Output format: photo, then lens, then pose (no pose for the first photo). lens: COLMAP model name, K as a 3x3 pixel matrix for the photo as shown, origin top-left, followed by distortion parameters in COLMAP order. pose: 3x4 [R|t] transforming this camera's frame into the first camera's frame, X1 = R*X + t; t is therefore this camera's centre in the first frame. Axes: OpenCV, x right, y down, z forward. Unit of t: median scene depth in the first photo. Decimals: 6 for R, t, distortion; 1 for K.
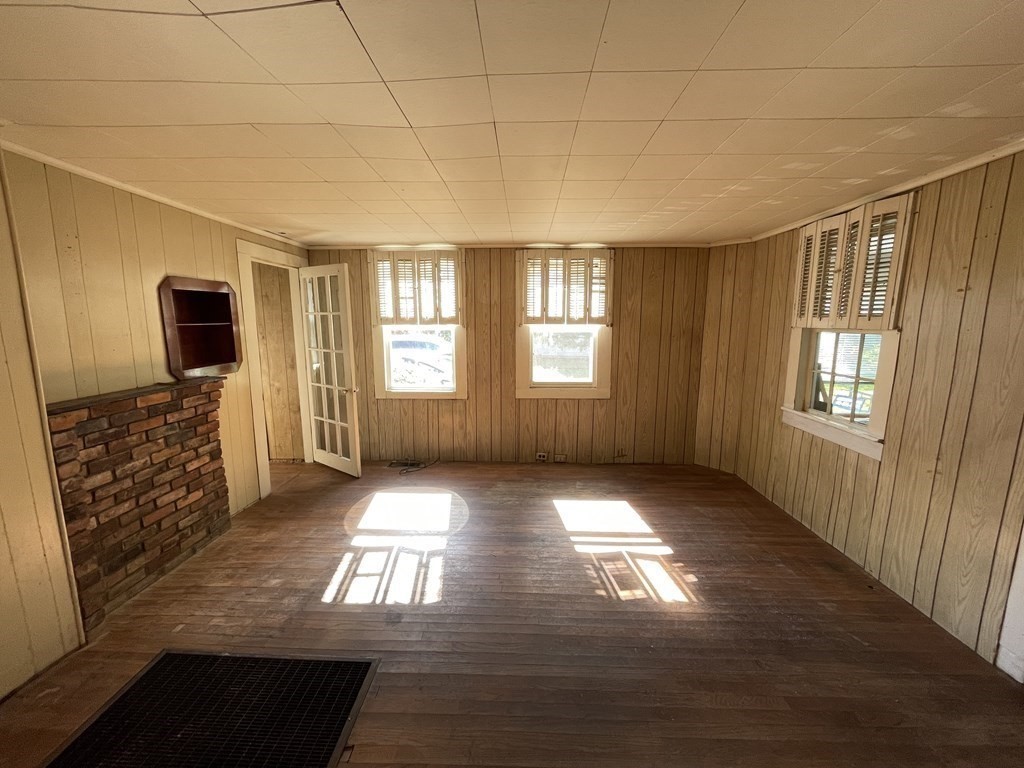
lens RADIAL K [[415.7, 0, 491.9], [0, 415.7, 379.6], [0, 0, 1]] dist [-0.004546, 0.000778]
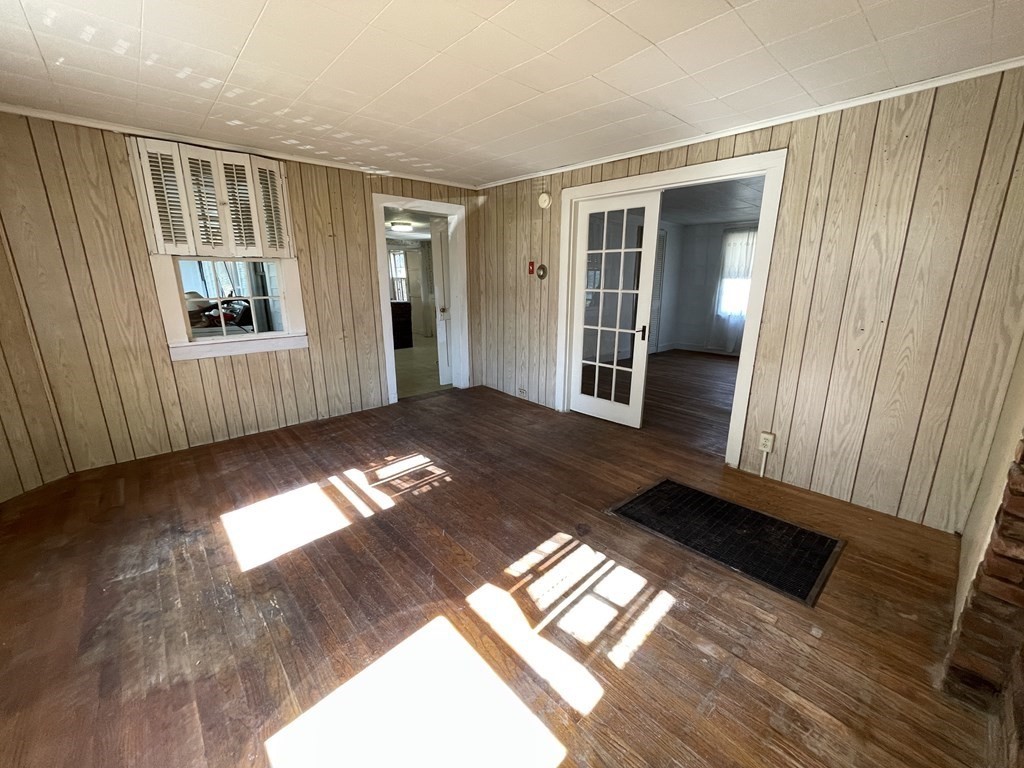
lens RADIAL K [[415.7, 0, 520.4], [0, 415.7, 388.1], [0, 0, 1]] dist [-0.004546, 0.000778]
pose [[-0.701914, -0.194676, 0.685141, -0.597847], [0.091320, 0.929387, 0.357632, -0.123235], [-0.706384, 0.313594, -0.634572, 1.412734]]
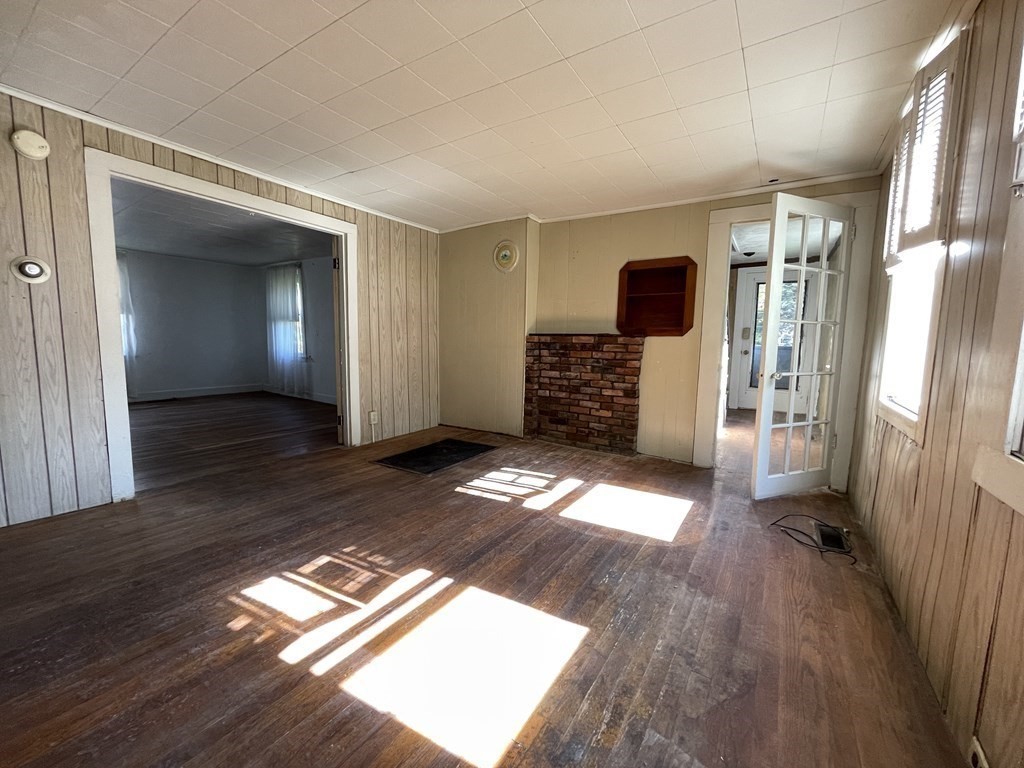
lens RADIAL K [[415.7, 0, 508.7], [0, 415.7, 390.9], [0, 0, 1]] dist [-0.004546, 0.000778]
pose [[-0.517069, 0.086539, -0.851558, 0.742512], [-0.145021, 0.971635, 0.186800, -0.020383], [0.843569, 0.220082, -0.489853, 1.515422]]
